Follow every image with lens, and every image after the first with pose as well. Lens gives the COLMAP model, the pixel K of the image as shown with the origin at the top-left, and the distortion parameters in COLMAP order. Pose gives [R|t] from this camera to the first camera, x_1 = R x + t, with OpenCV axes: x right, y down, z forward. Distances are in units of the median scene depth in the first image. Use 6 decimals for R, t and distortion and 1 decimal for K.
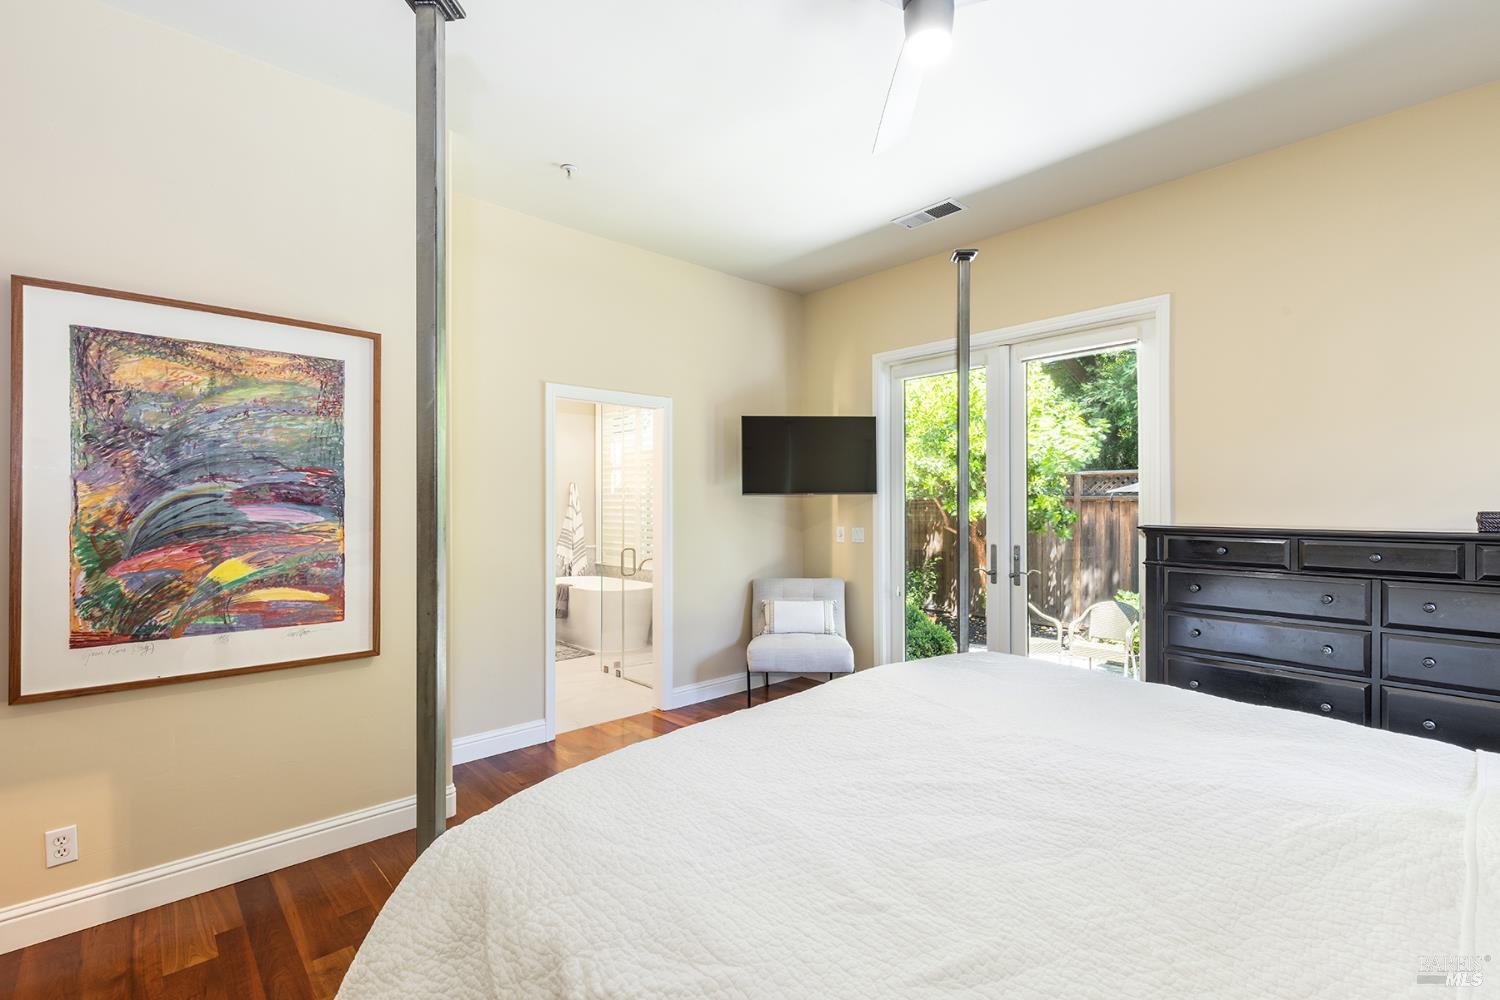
lens RADIAL K [[675.4, 0, 758.4], [0, 675.4, 504.7], [0, 0, 1]] dist [0.009541, -0.000494]
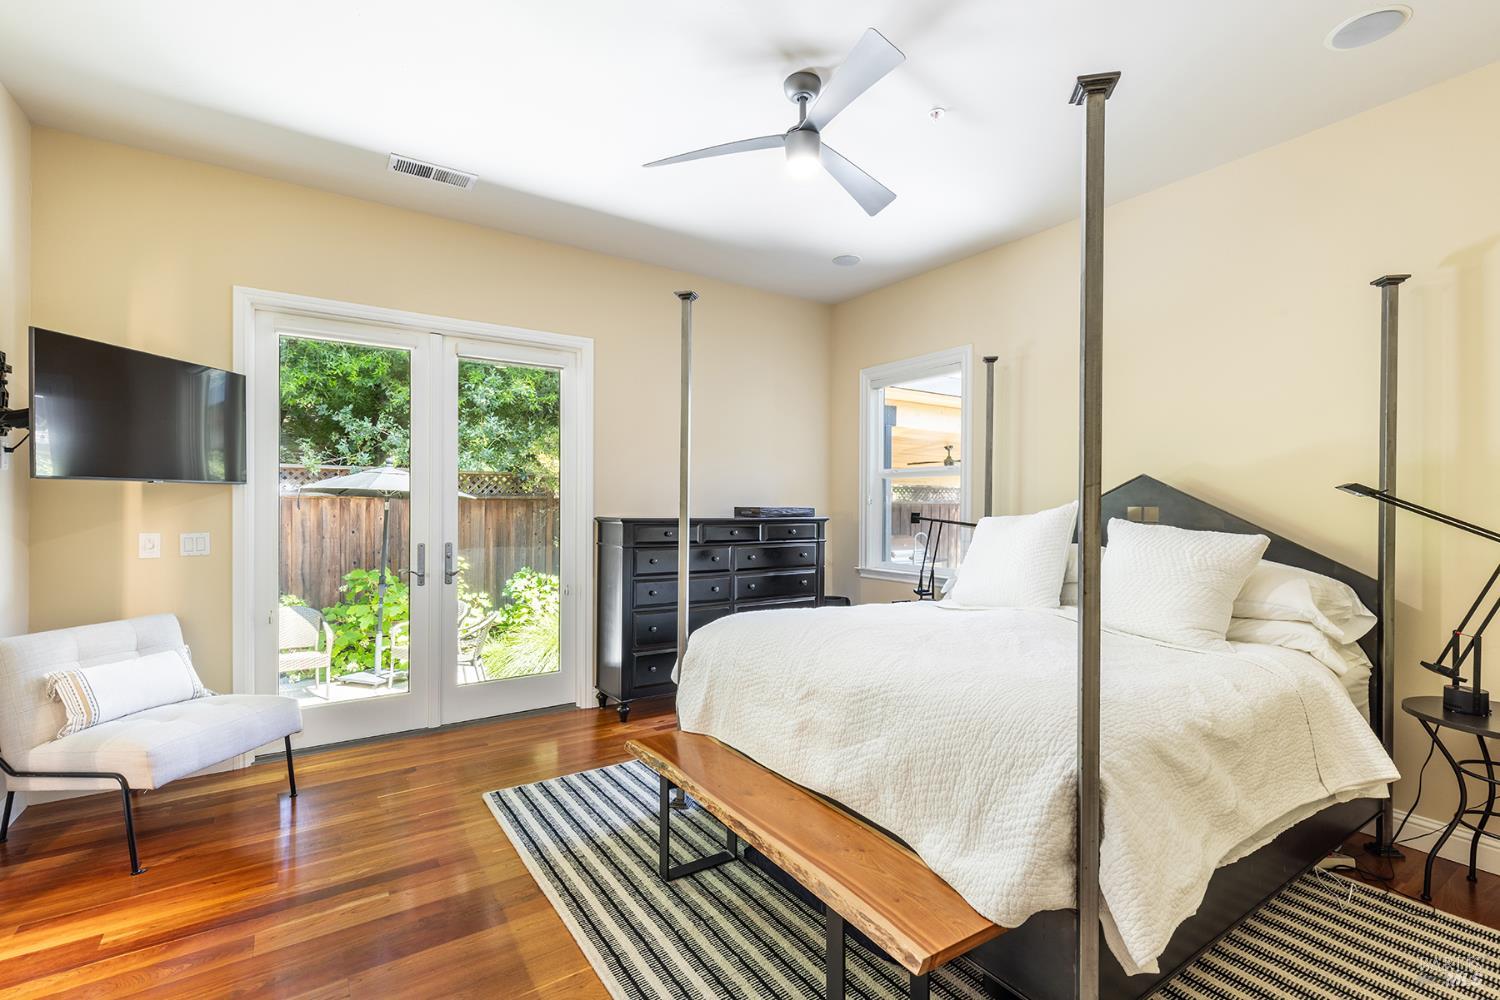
lens RADIAL K [[675.4, 0, 758.4], [0, 675.4, 504.7], [0, 0, 1]] dist [0.009541, -0.000494]
pose [[0.154735, -0.002499, 0.987953, -0.855511], [-0.009785, 0.999944, 0.004062, -0.005124], [-0.987908, -0.010296, 0.154702, 0.677005]]
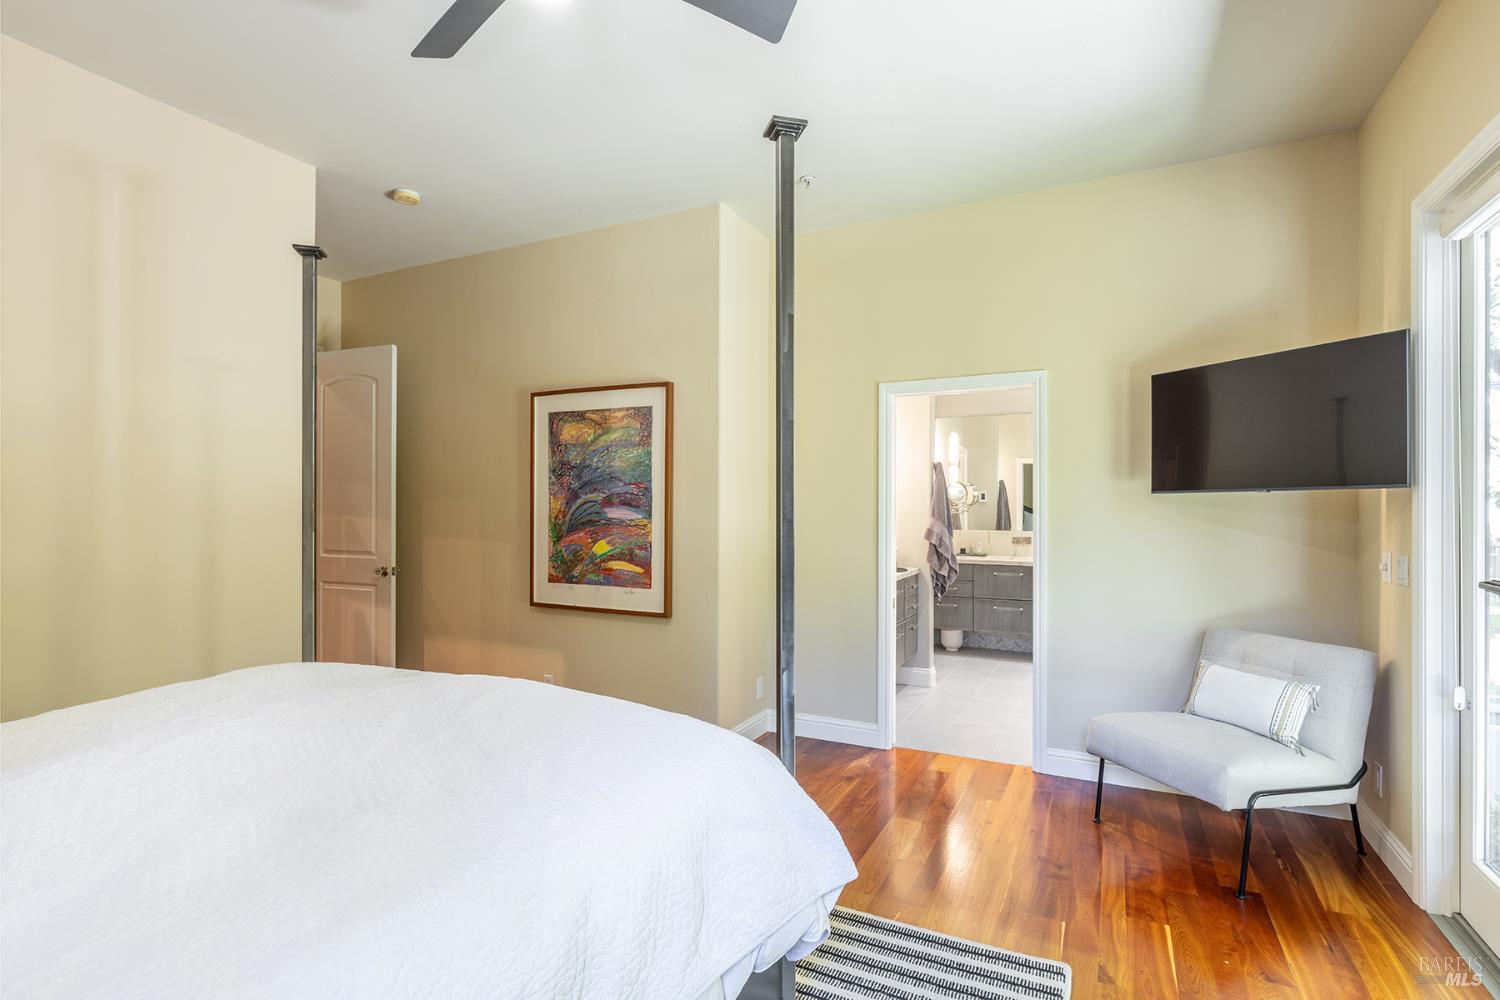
lens RADIAL K [[729.7, 0, 750.0], [0, 729.7, 500.0], [0, 0, 1]] dist [0.003557, 0.000326]
pose [[0.348063, -0.001962, -0.937469, 0.959084], [0.000080, 0.999998, -0.002063, -0.012775], [0.937471, 0.000643, 0.348062, 0.708517]]
